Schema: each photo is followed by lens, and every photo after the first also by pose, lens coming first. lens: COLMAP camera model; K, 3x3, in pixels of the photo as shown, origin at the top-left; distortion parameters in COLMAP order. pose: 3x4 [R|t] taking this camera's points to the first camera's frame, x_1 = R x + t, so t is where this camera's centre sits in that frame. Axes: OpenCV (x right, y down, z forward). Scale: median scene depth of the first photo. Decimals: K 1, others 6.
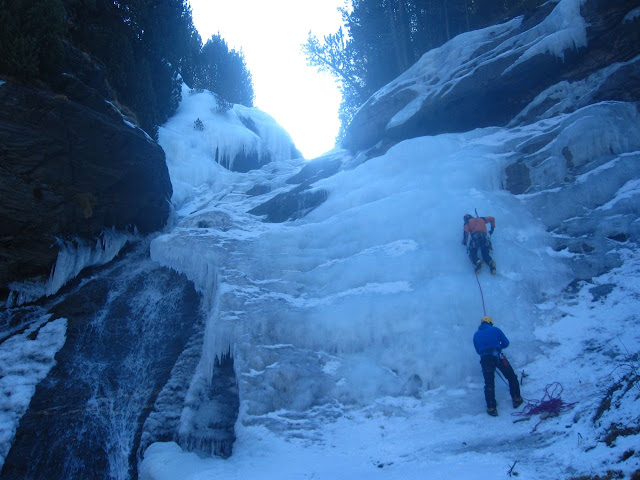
lens RADIAL K [[643.7, 0, 320.0], [0, 643.7, 240.0], [0, 0, 1]] dist [-0.065405, 0.012002]
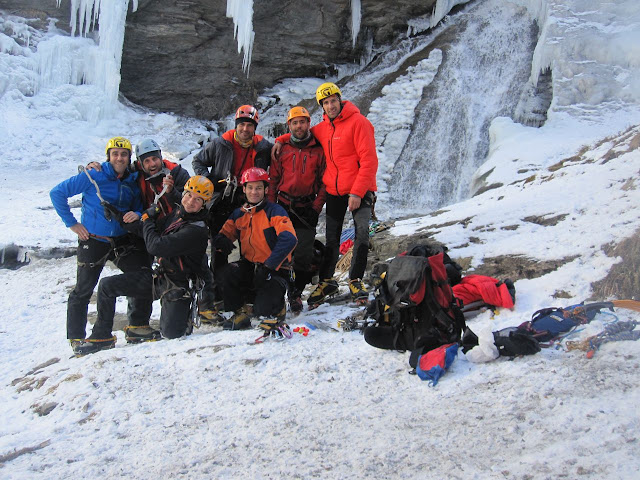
lens RADIAL K [[643.7, 0, 320.0], [0, 643.7, 240.0], [0, 0, 1]] dist [-0.065405, 0.012002]
pose [[0.862193, 0.130674, -0.489436, 0.155247], [0.090381, 0.910976, 0.402435, -0.090480], [0.498452, -0.391212, 0.773627, -0.517581]]
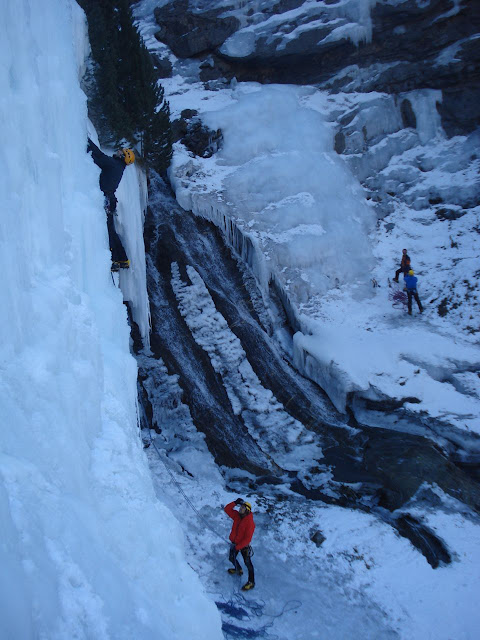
lens RADIAL K [[643.7, 0, 258.5], [0, 643.7, 322.6], [0, 0, 1]] dist [-0.065405, 0.012002]
pose [[0.798363, -0.138273, 0.586086, -1.190002], [-0.191434, 0.864510, 0.464731, -0.546251], [-0.570937, -0.483221, 0.663723, -0.338501]]
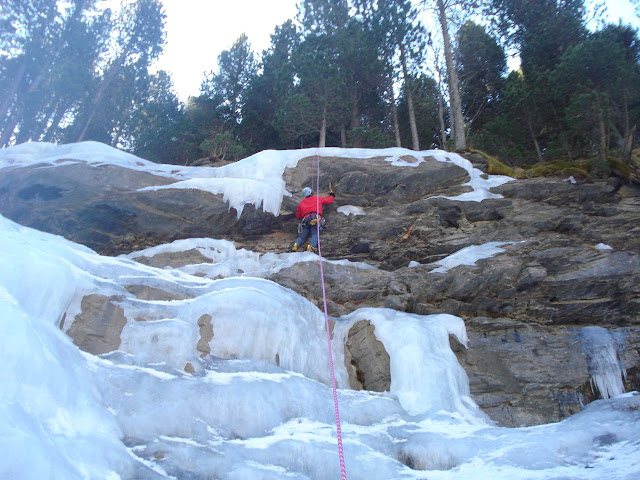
lens RADIAL K [[724.1, 0, 320.0], [0, 724.1, 240.0], [0, 0, 1]] dist [-0.092668, -0.007270]
pose [[0.721120, 0.523672, 0.453601, 0.194007], [-0.304544, 0.827679, -0.471381, 0.059987], [-0.622285, 0.201781, 0.756337, 0.610870]]
